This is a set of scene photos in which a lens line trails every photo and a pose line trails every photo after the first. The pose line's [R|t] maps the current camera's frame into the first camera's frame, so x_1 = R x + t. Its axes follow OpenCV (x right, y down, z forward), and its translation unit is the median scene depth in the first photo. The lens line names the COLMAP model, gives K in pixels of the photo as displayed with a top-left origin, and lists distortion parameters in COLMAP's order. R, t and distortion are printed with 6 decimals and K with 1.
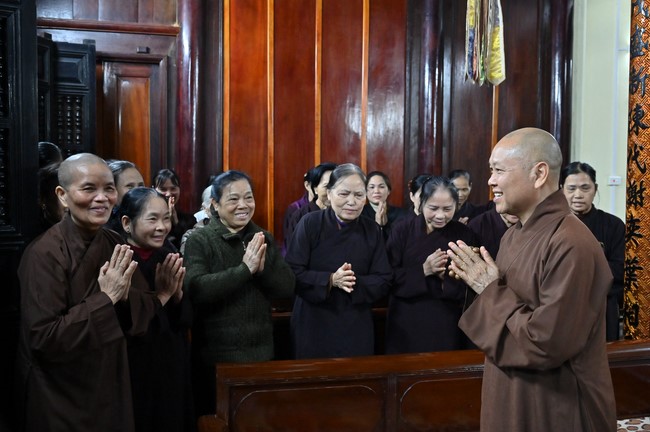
lens RADIAL K [[690.0, 0, 325.0], [0, 690.0, 216.0], [0, 0, 1]] dist [-0.009808, -0.004197]
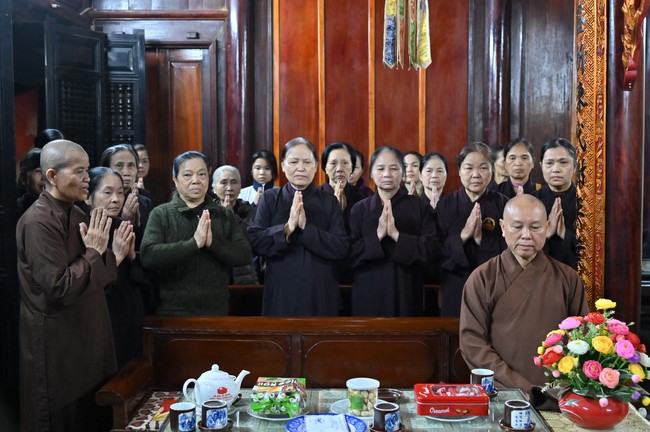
lens RADIAL K [[847.4, 0, 325.0], [0, 847.4, 216.0], [0, 0, 1]] dist [-0.016284, -0.042028]
pose [[0.966908, 0.007367, -0.255017, 0.242421], [-0.005053, 0.999940, 0.009730, 0.012168], [0.255073, -0.008120, 0.966888, -0.158532]]
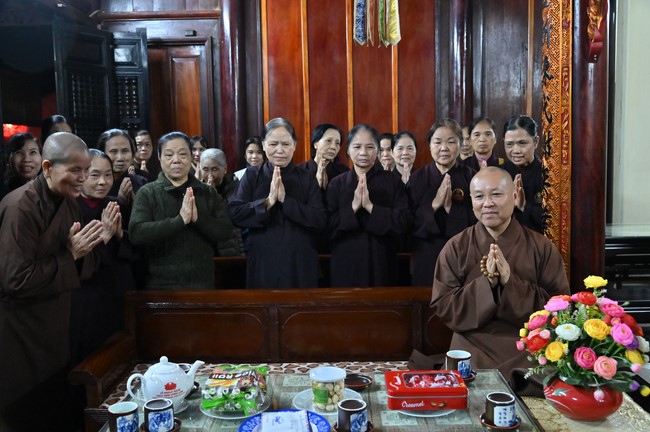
lens RADIAL K [[665.1, 0, 325.0], [0, 665.1, 216.0], [0, 0, 1]] dist [-0.011435, -0.001962]
pose [[0.967753, -0.002369, -0.251891, 0.227252], [0.014322, 0.998856, 0.045631, 0.014916], [0.251495, -0.047767, 0.966679, -0.024686]]
